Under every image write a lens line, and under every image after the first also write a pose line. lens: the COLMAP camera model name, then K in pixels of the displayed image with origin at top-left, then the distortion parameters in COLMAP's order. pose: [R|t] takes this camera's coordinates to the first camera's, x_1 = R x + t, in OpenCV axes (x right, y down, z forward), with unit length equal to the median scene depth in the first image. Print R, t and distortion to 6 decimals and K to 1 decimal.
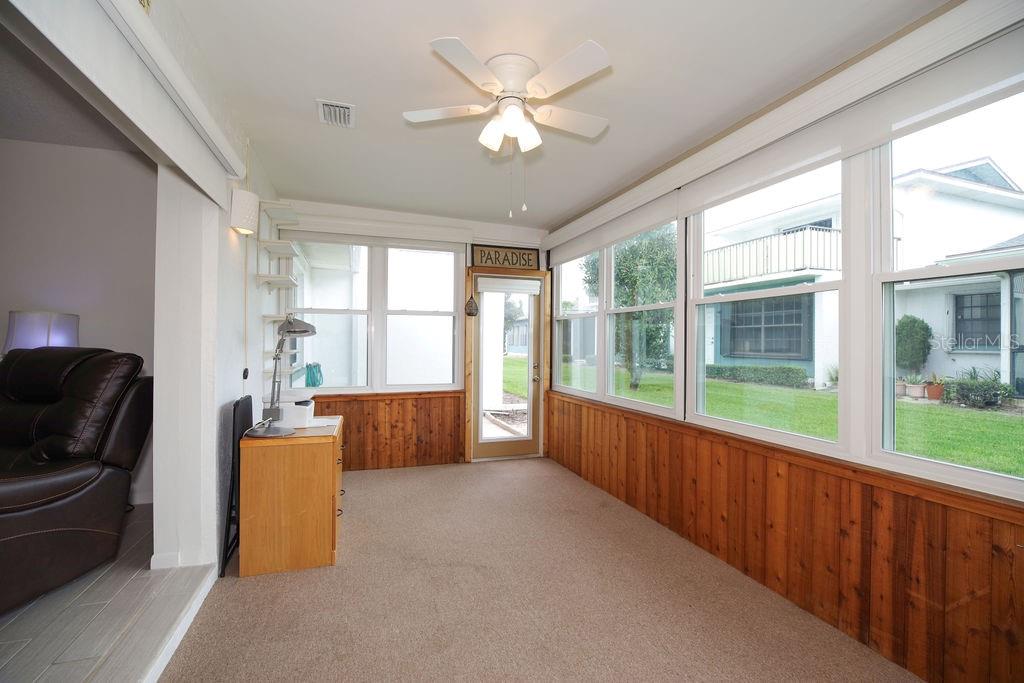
lens RADIAL K [[449.9, 0, 512.0], [0, 449.9, 341.5], [0, 0, 1]] dist [-0.002024, -0.000934]
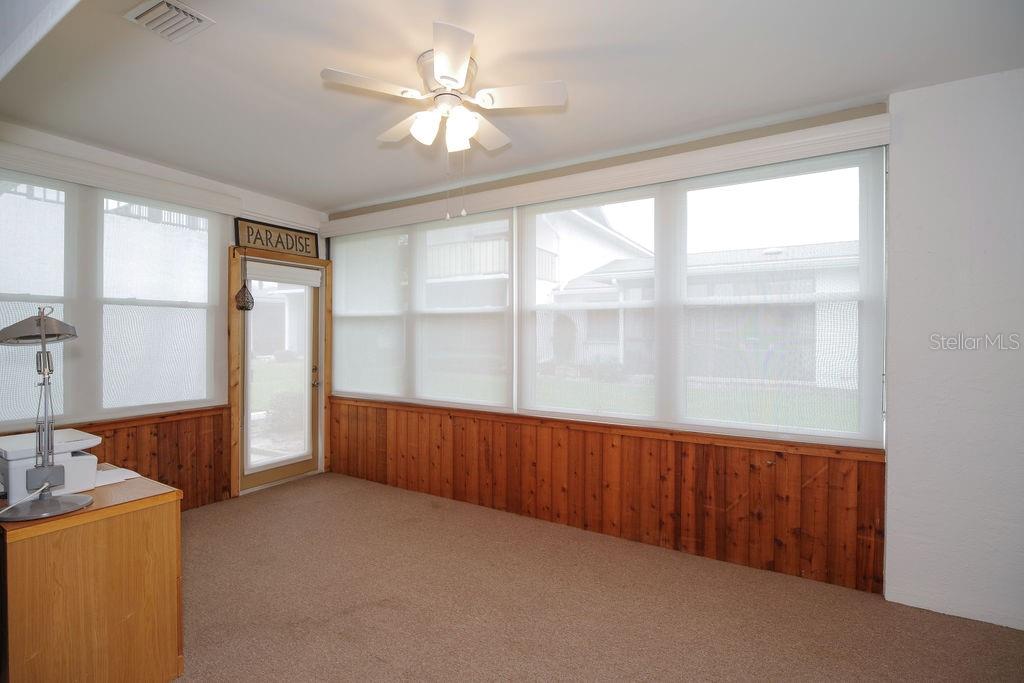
lens RADIAL K [[473.9, 0, 511.3], [0, 473.9, 337.3], [0, 0, 1]] dist [-0.001352, -0.000572]
pose [[0.771743, -0.009538, 0.635863, -0.408722], [0.002187, 0.999921, 0.012345, -0.029690], [-0.635931, -0.008136, 0.771703, 0.101572]]
